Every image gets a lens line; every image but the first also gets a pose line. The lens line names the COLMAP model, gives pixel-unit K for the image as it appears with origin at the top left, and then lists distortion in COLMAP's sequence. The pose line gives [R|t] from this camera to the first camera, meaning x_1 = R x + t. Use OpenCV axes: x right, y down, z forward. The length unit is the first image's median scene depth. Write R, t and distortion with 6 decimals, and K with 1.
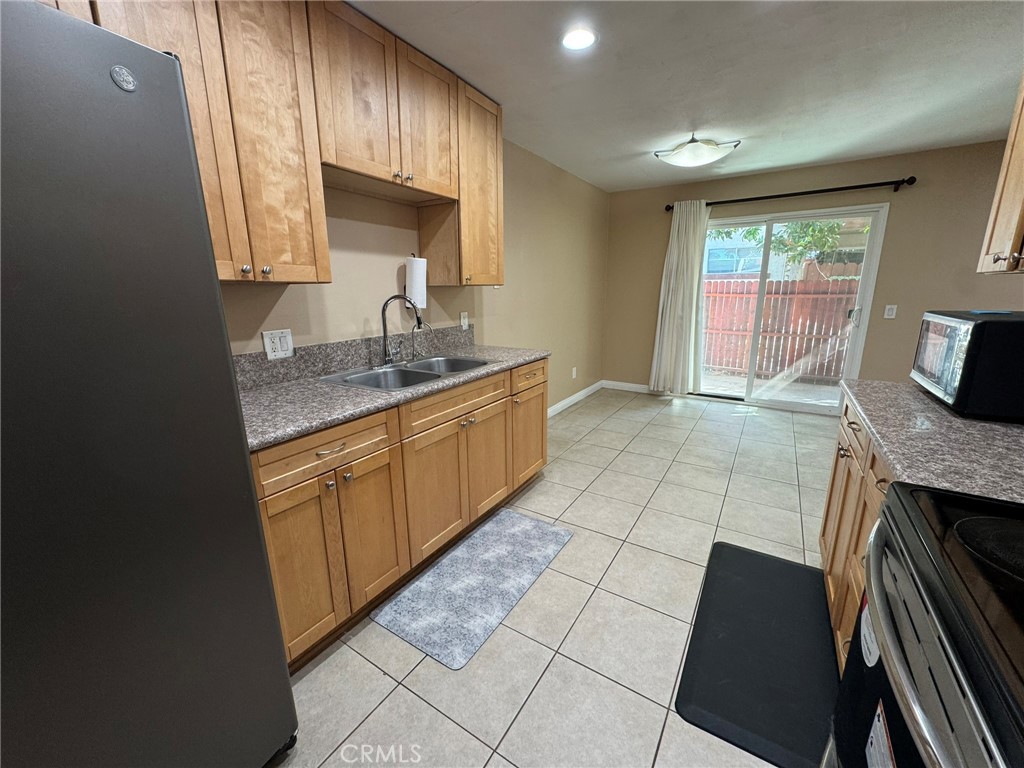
lens RADIAL K [[408.6, 0, 514.9], [0, 408.6, 388.6], [0, 0, 1]] dist [-0.001991, -0.000181]
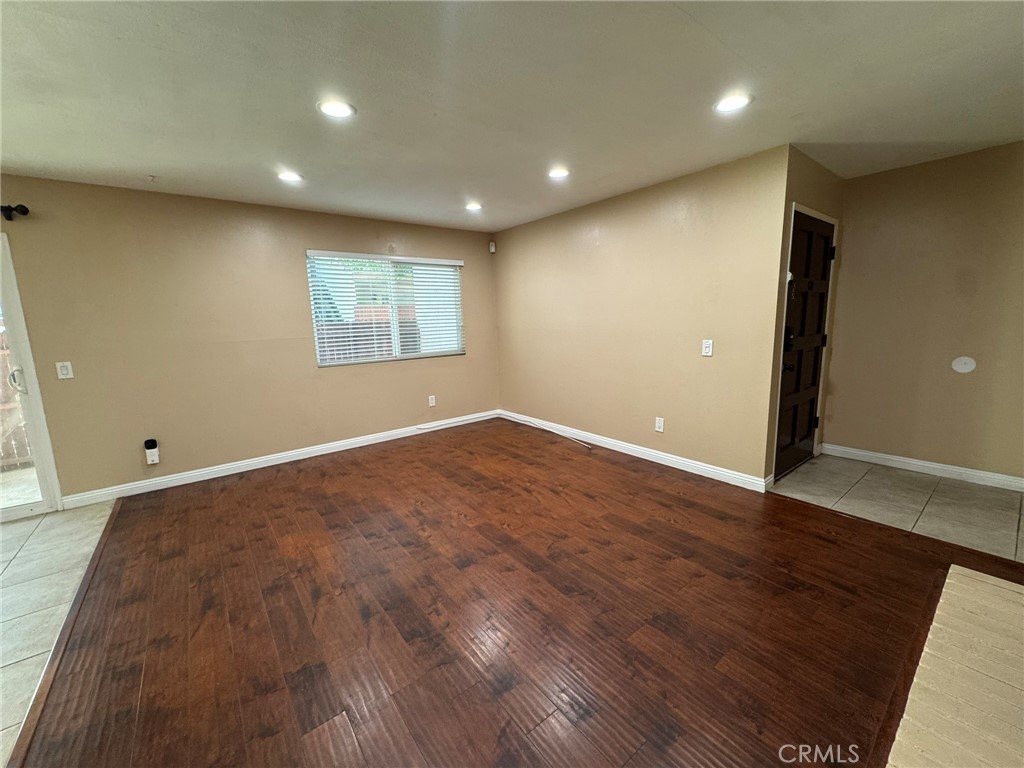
lens RADIAL K [[408.6, 0, 507.4], [0, 408.6, 378.9], [0, 0, 1]] dist [-0.001991, -0.000181]
pose [[0.340969, -0.137420, 0.929976, 0.657804], [0.252323, 0.966336, 0.050281, 0.011112], [-0.905579, 0.217510, 0.364165, -0.098842]]
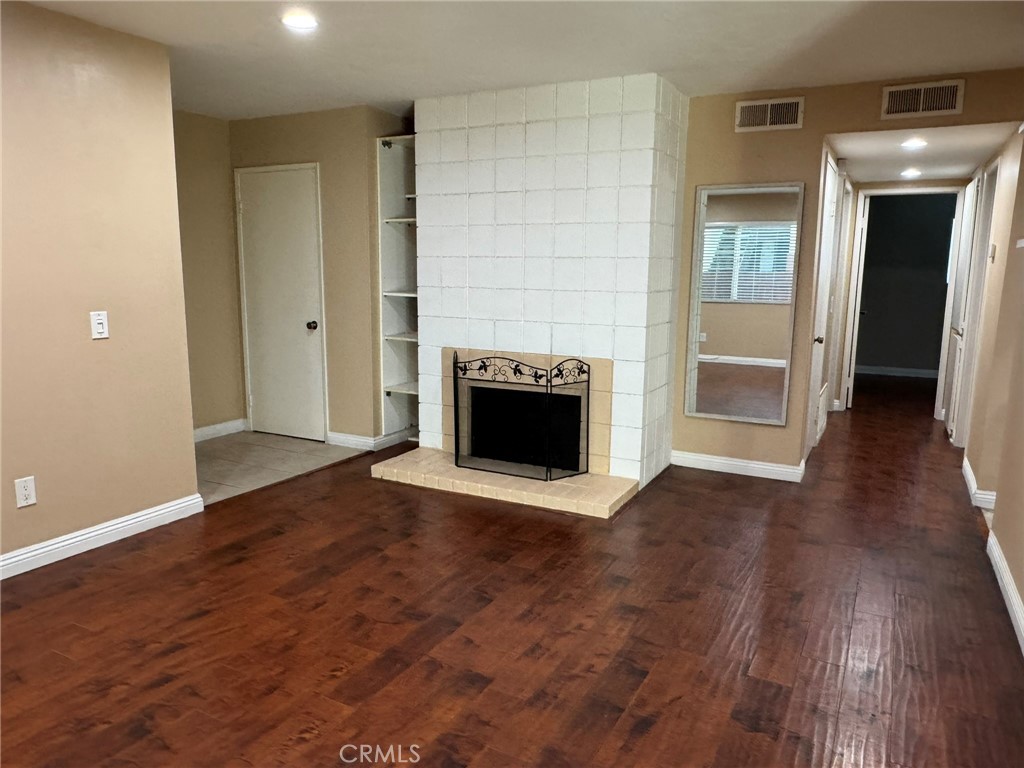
lens RADIAL K [[723.8, 0, 516.2], [0, 723.8, 388.1], [0, 0, 1]] dist [0.001016, 0.002391]
pose [[-0.997018, 0.011392, -0.076325, 1.361259], [-0.020207, 0.915993, 0.400684, -0.282422], [0.074478, 0.401031, -0.913032, 1.023463]]
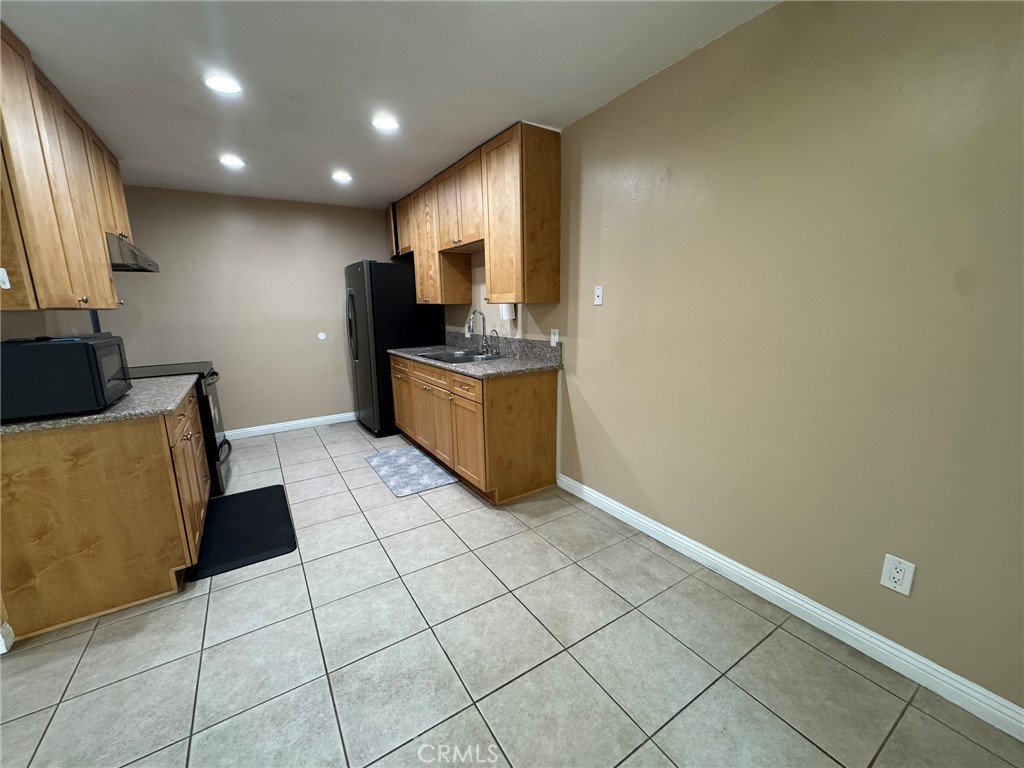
lens RADIAL K [[408.6, 0, 506.1], [0, 408.6, 387.1], [0, 0, 1]] dist [-0.001991, -0.000181]
pose [[-0.427633, 0.197312, -0.882155, 0.887069], [-0.196628, 0.932216, 0.303826, -0.356186], [0.882308, 0.303383, -0.359850, 1.383148]]
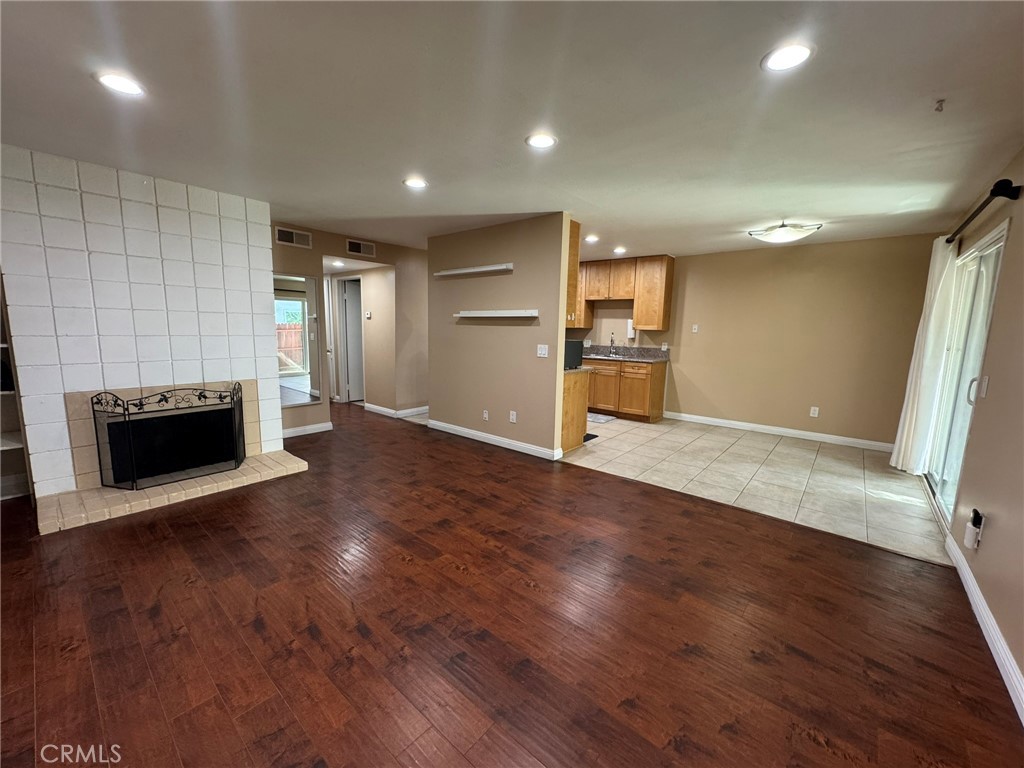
lens RADIAL K [[408.6, 0, 508.9], [0, 408.6, 382.0], [0, 0, 1]] dist [-0.001991, -0.000181]
pose [[-0.143692, 0.138651, -0.979861, 2.273316], [-0.258397, 0.950532, 0.172394, -0.158010], [0.955292, 0.277965, -0.100757, 0.523164]]
